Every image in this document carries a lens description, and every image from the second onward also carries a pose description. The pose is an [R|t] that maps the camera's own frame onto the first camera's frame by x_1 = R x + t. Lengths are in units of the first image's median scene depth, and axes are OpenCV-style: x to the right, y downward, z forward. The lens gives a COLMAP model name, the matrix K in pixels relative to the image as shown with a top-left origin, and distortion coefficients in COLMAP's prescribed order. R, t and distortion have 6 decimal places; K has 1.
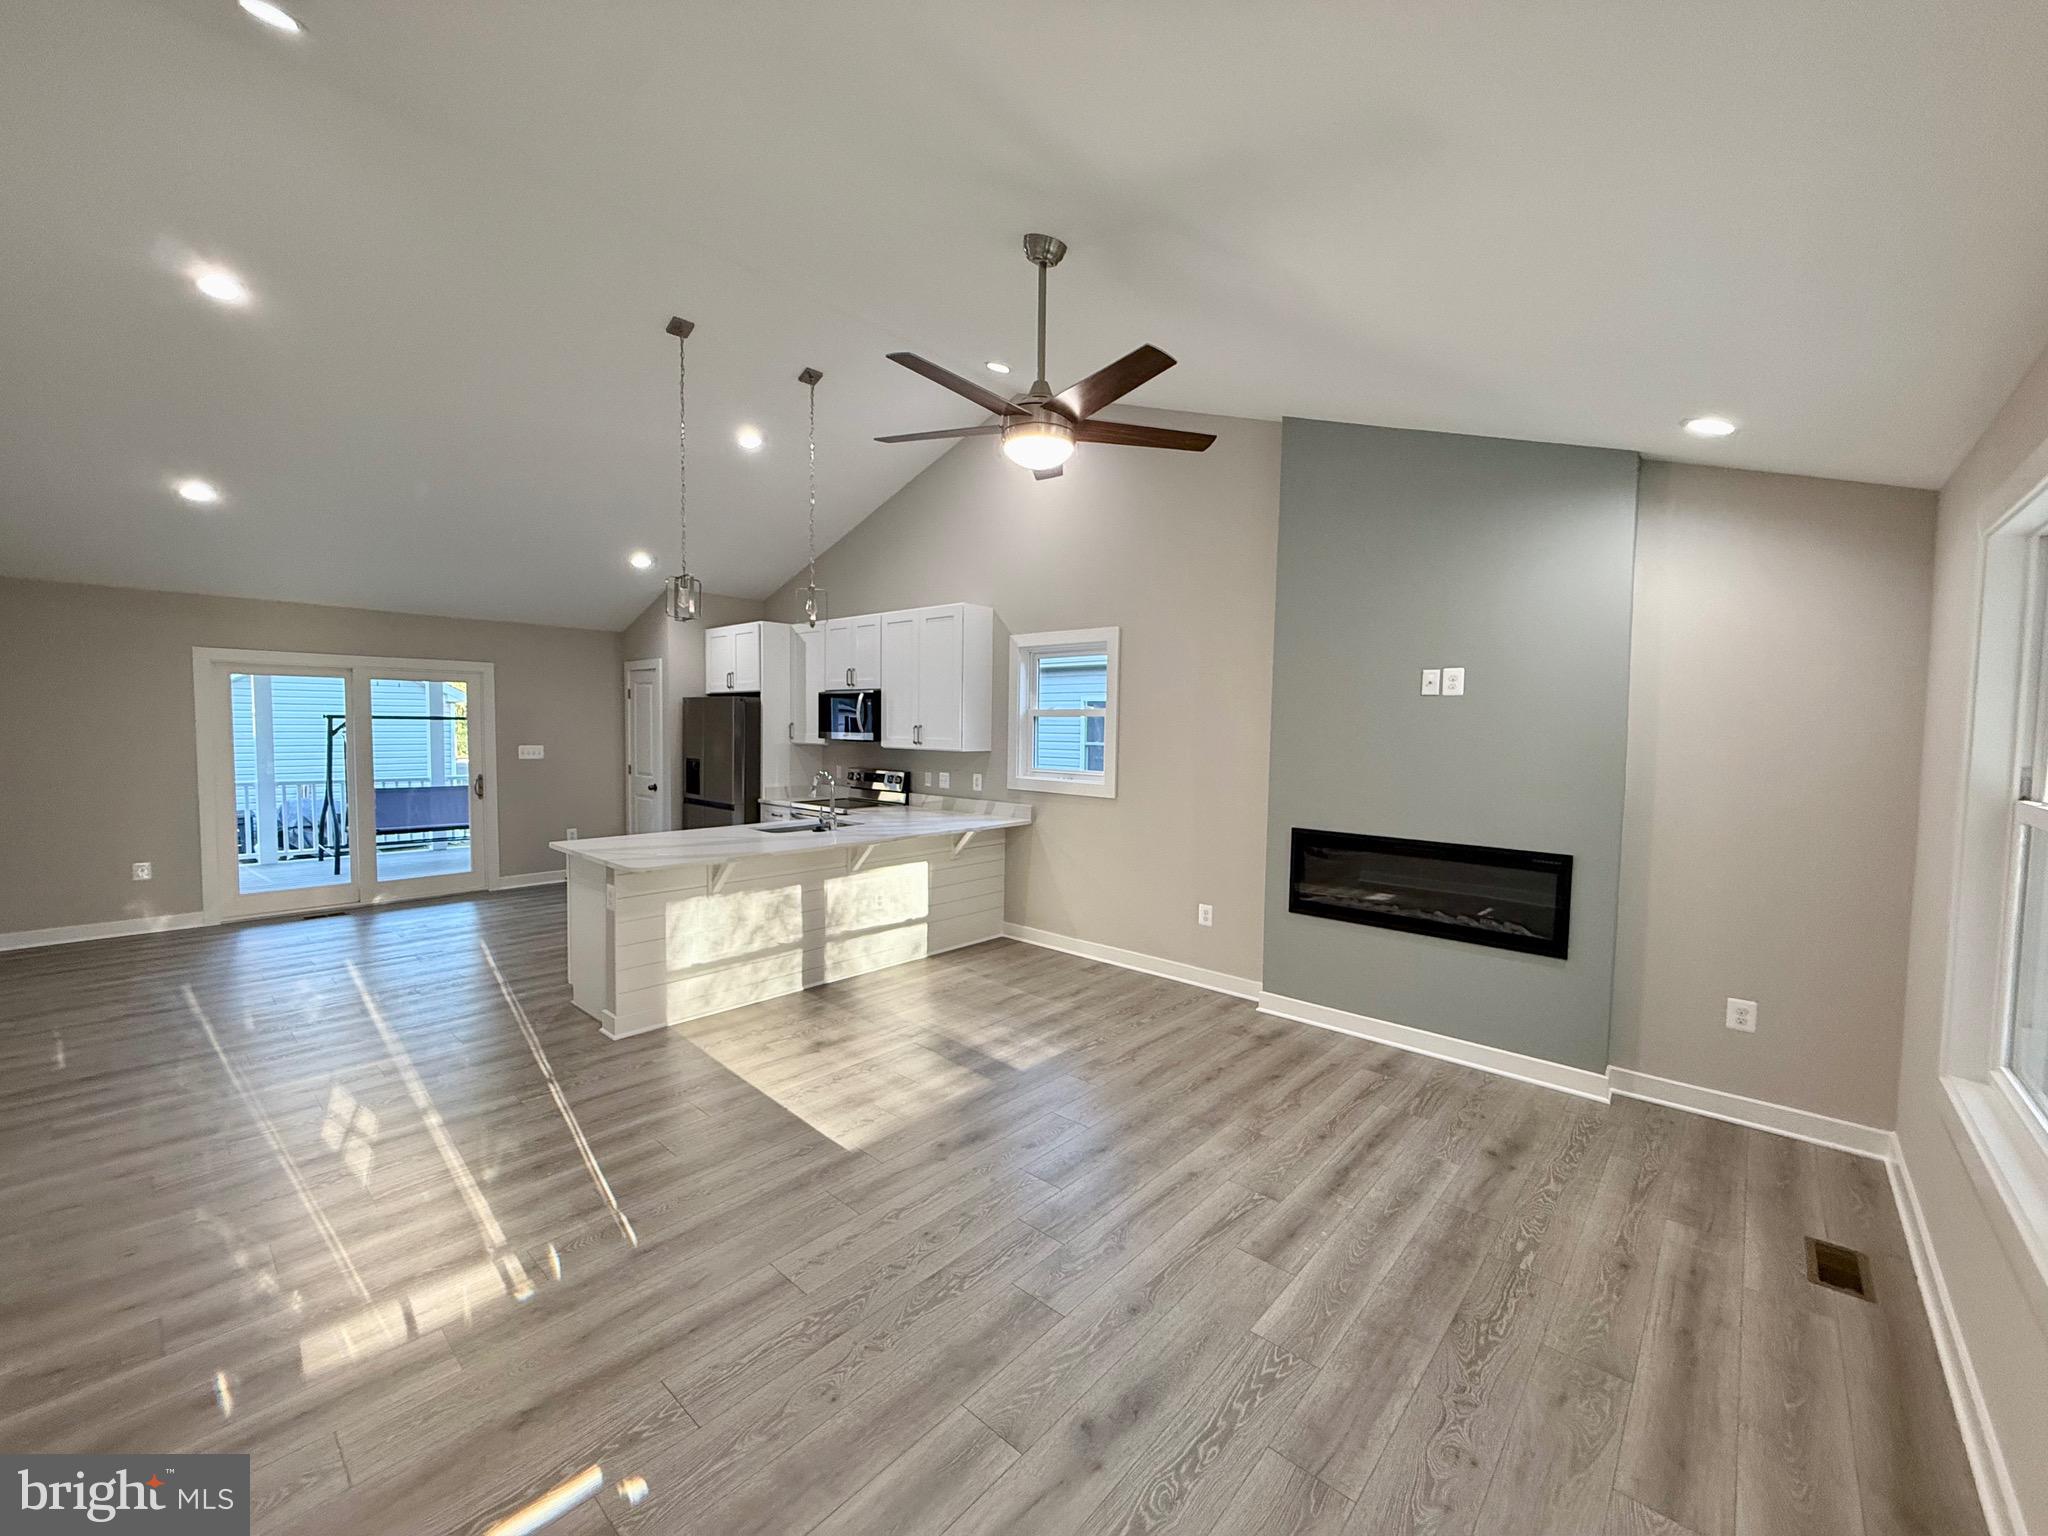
lens RADIAL K [[816.3, 0, 1020.7], [0, 816.3, 768.1], [0, 0, 1]] dist [0.000555, -0.000167]
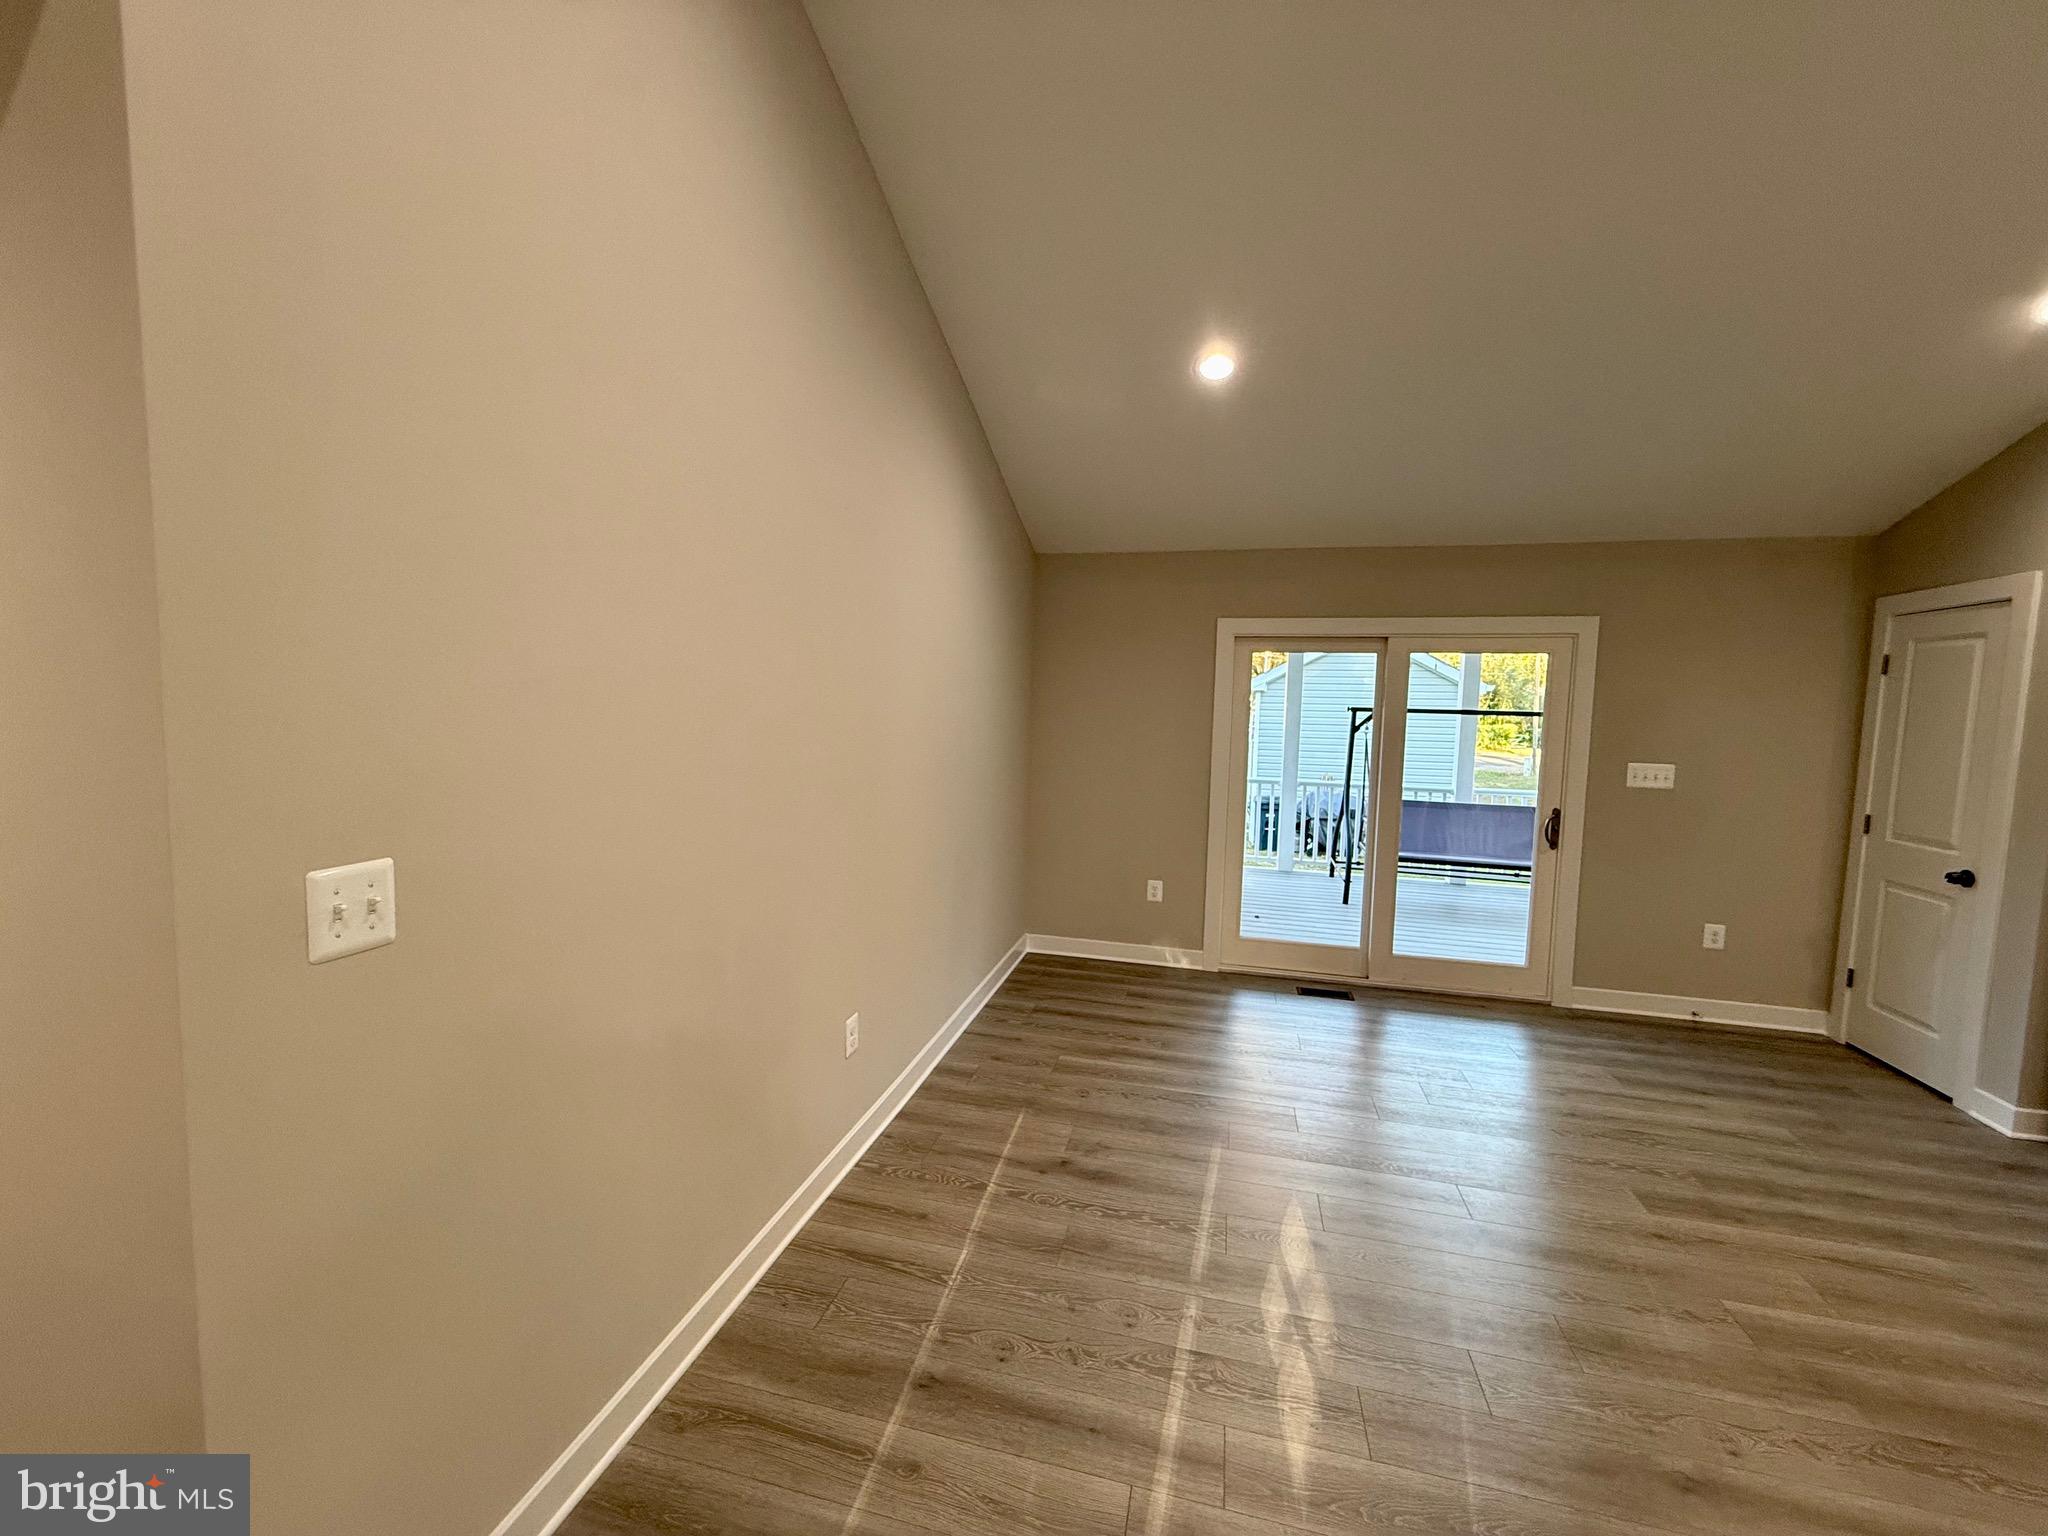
lens RADIAL K [[816.3, 0, 1018.6], [0, 816.3, 769.6], [0, 0, 1]] dist [0.000555, -0.000167]
pose [[0.463596, 0.071119, -0.883188, -0.536454], [-0.065260, 0.996807, 0.046012, -0.036055], [0.883640, 0.036306, 0.466757, 0.630692]]
